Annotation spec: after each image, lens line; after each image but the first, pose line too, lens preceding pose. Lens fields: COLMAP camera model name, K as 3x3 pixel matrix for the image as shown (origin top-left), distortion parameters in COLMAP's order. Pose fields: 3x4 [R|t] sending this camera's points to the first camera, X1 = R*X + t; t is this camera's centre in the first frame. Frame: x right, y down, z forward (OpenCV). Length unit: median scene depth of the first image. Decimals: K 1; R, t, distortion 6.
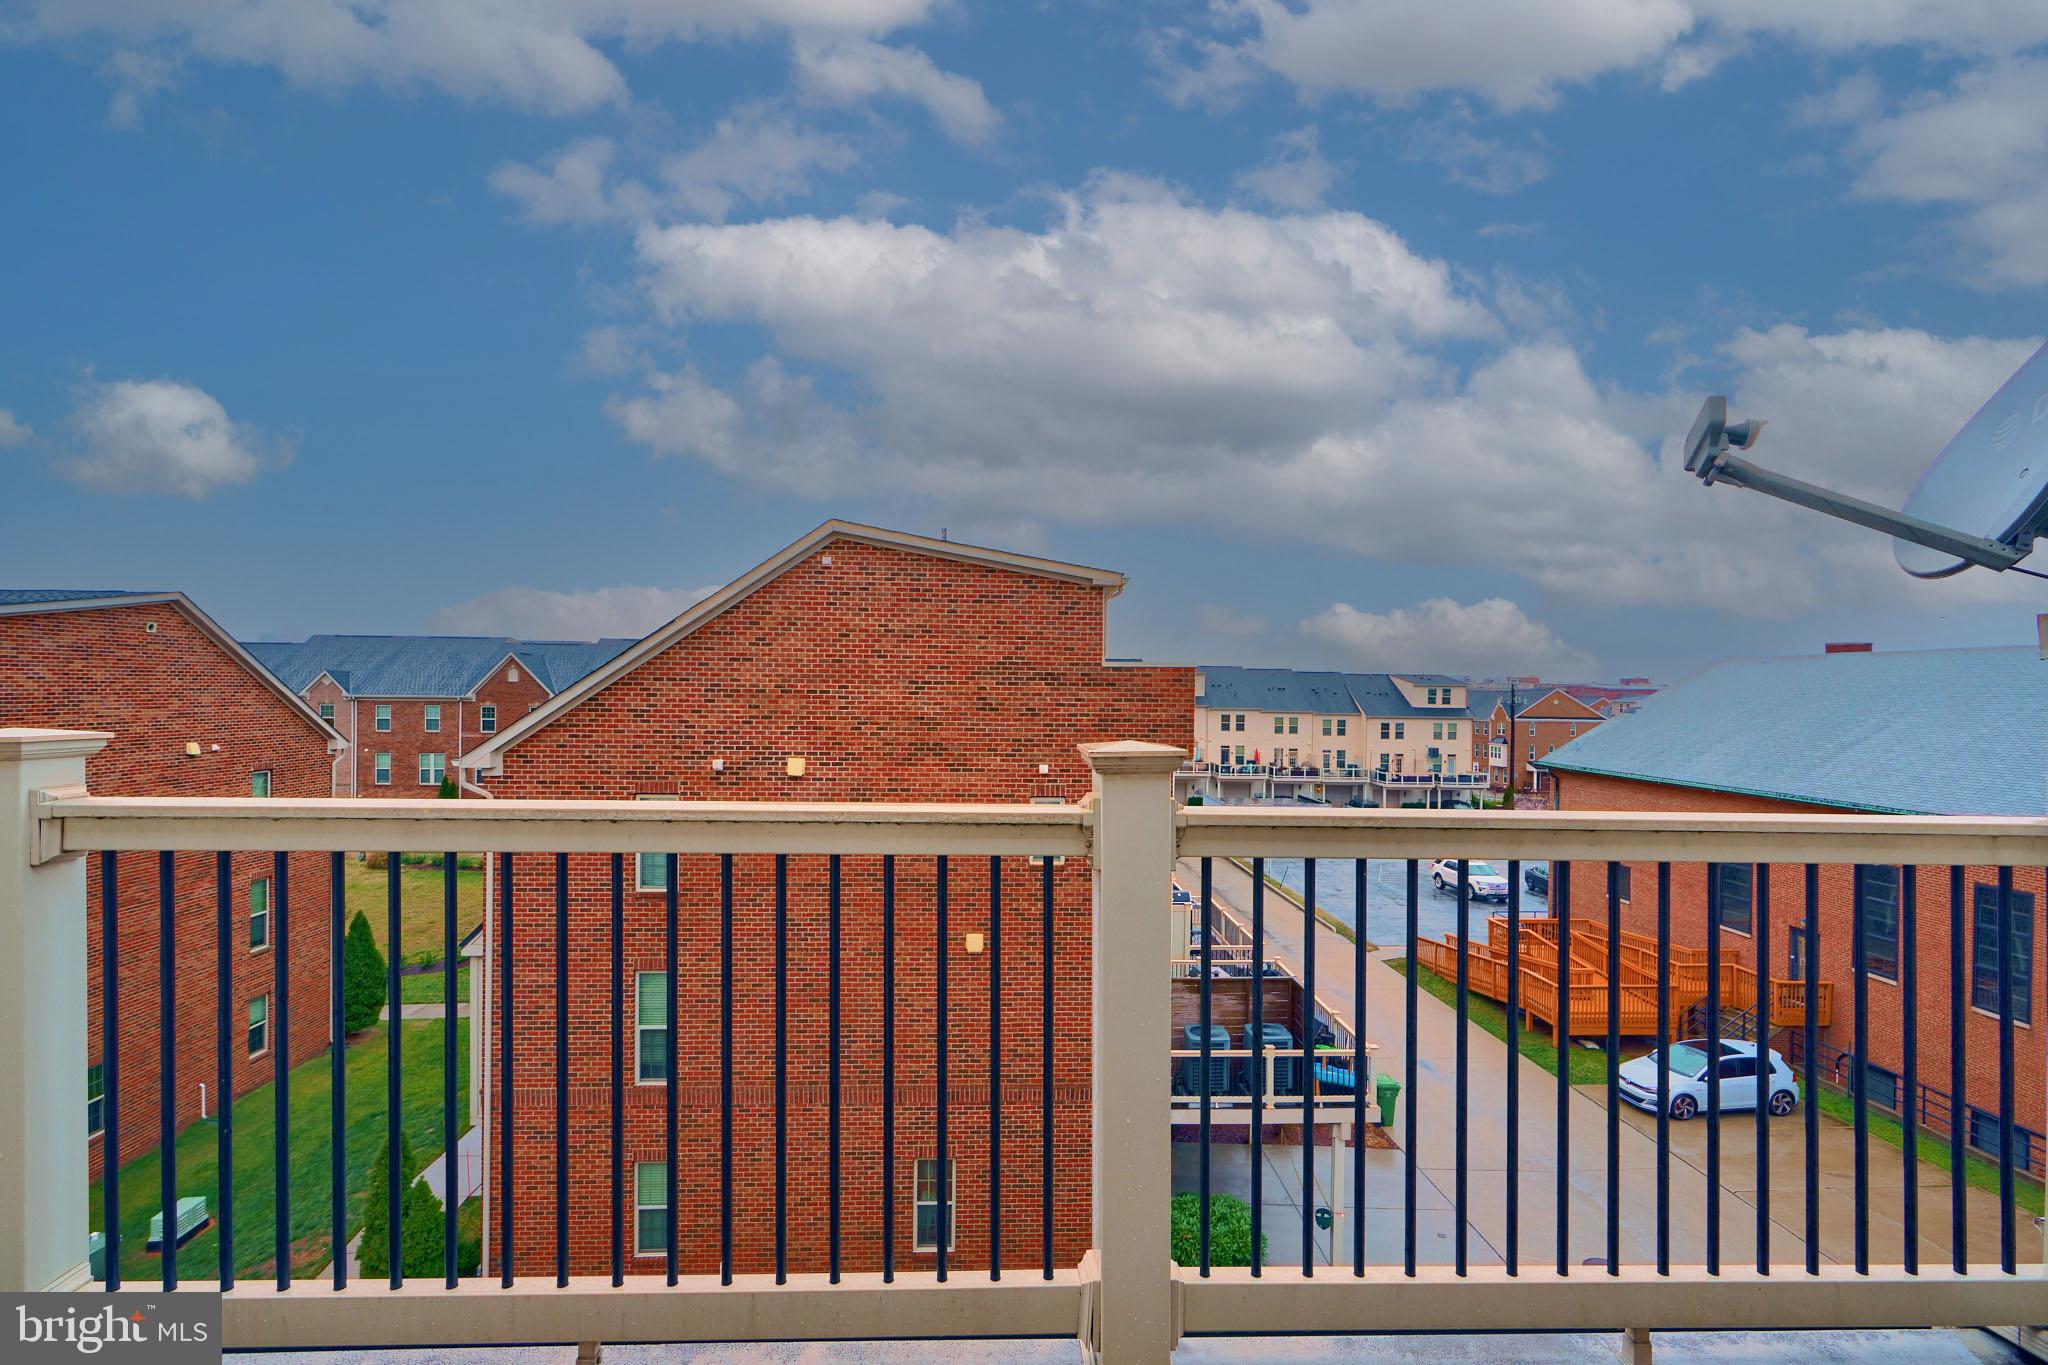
lens RADIAL K [[927.7, 0, 1024.8], [0, 927.7, 698.3], [0, 0, 1]] dist [0.003973, -0.000388]
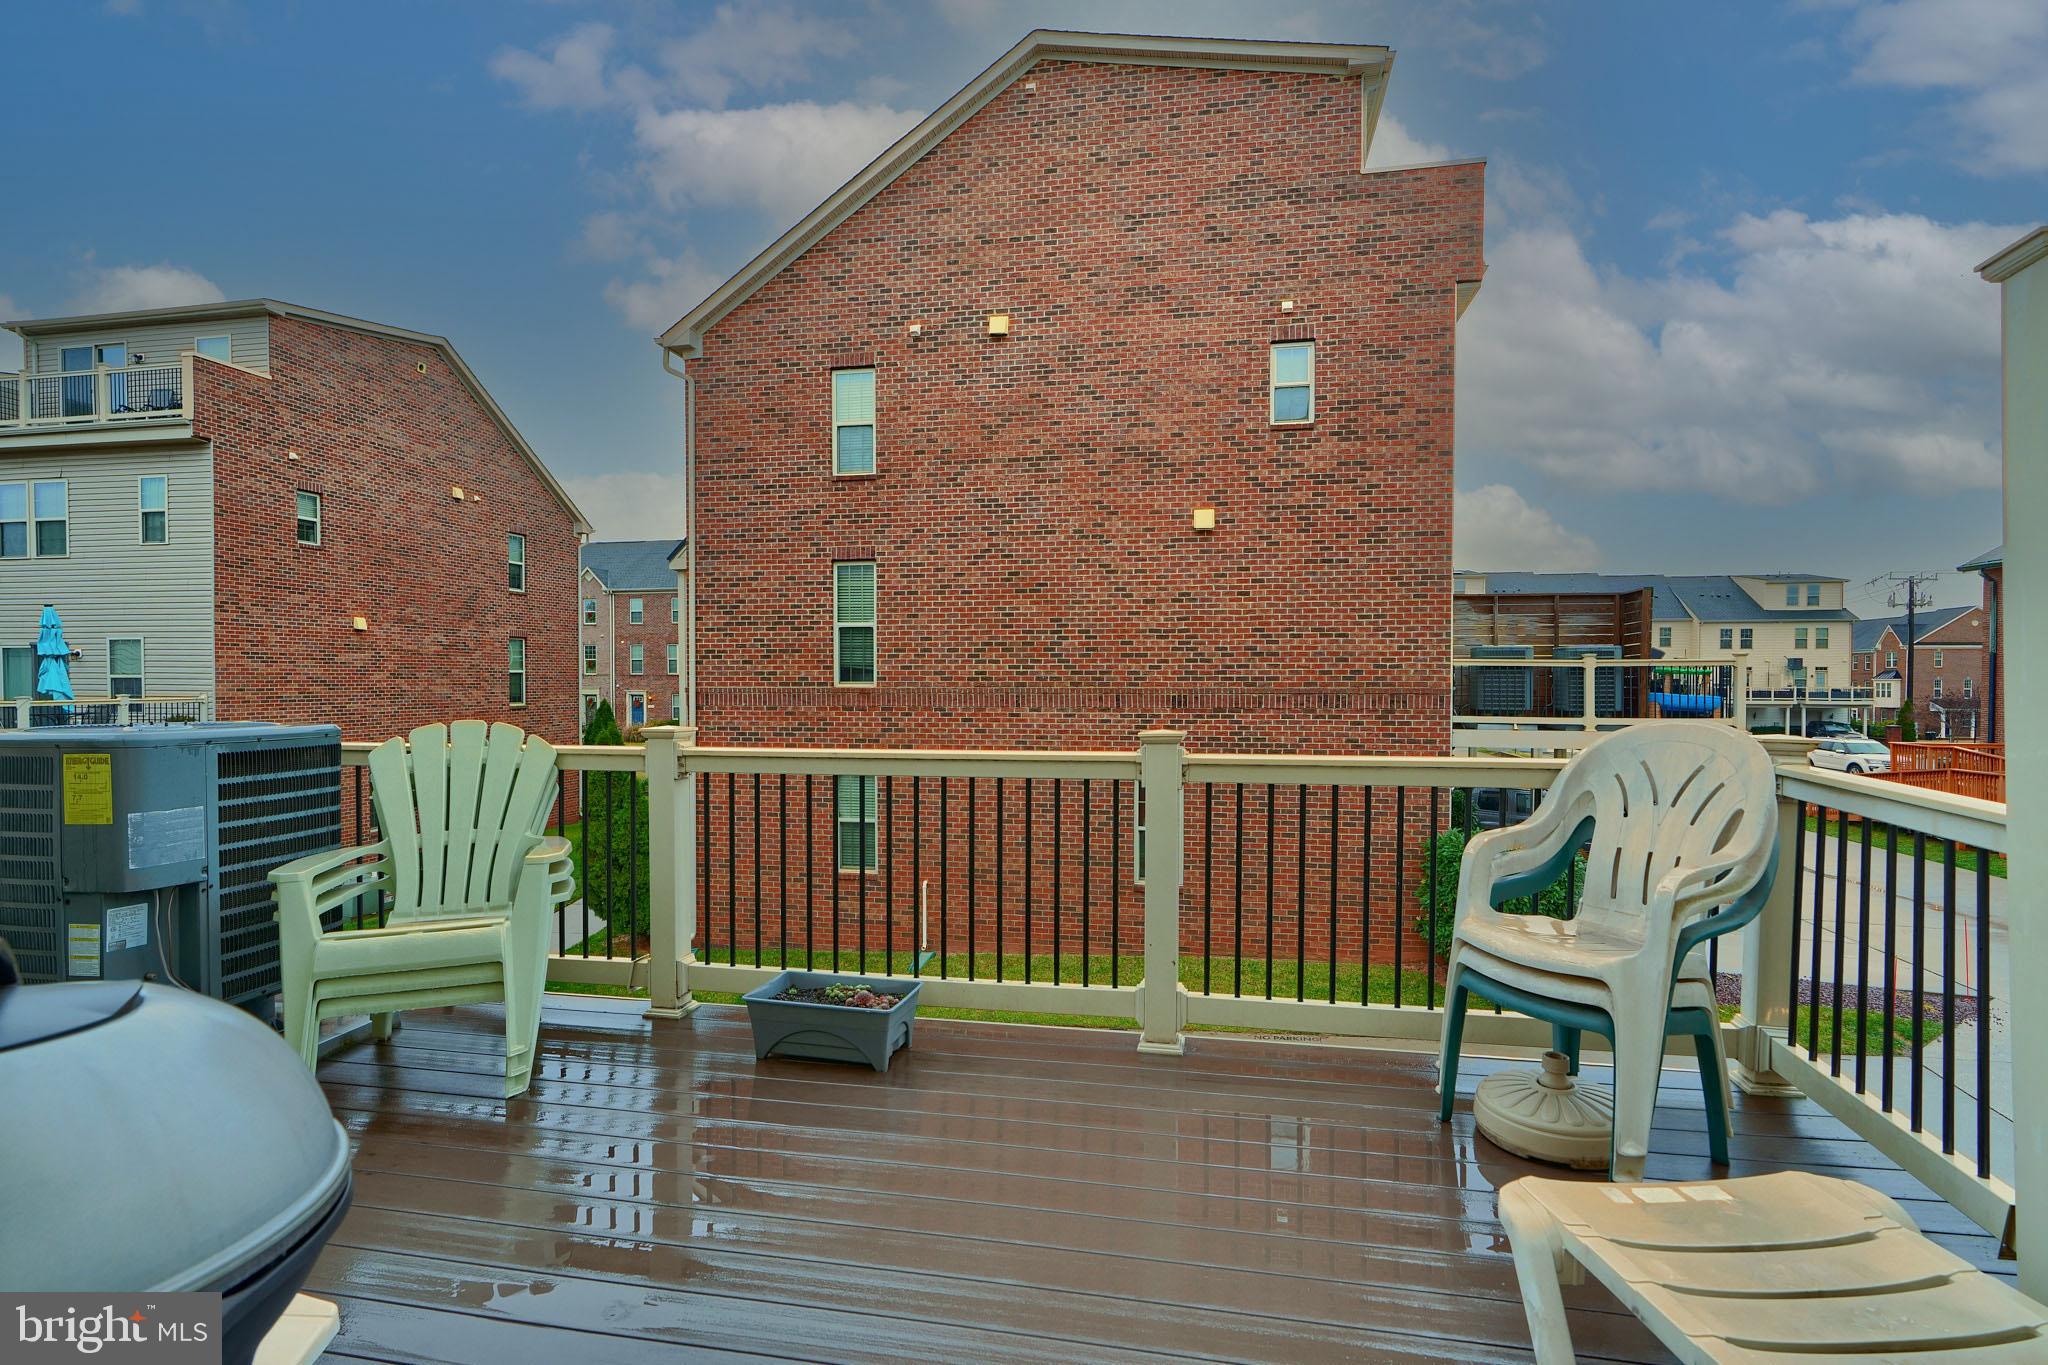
lens RADIAL K [[991.6, 0, 1029.5], [0, 991.6, 686.7], [0, 0, 1]] dist [0.001943, -0.000317]
pose [[0.971840, -0.006165, -0.235563, 0.002231], [0.008217, 0.999936, 0.007733, 0.280816], [0.235500, -0.009451, 0.971828, 0.056346]]
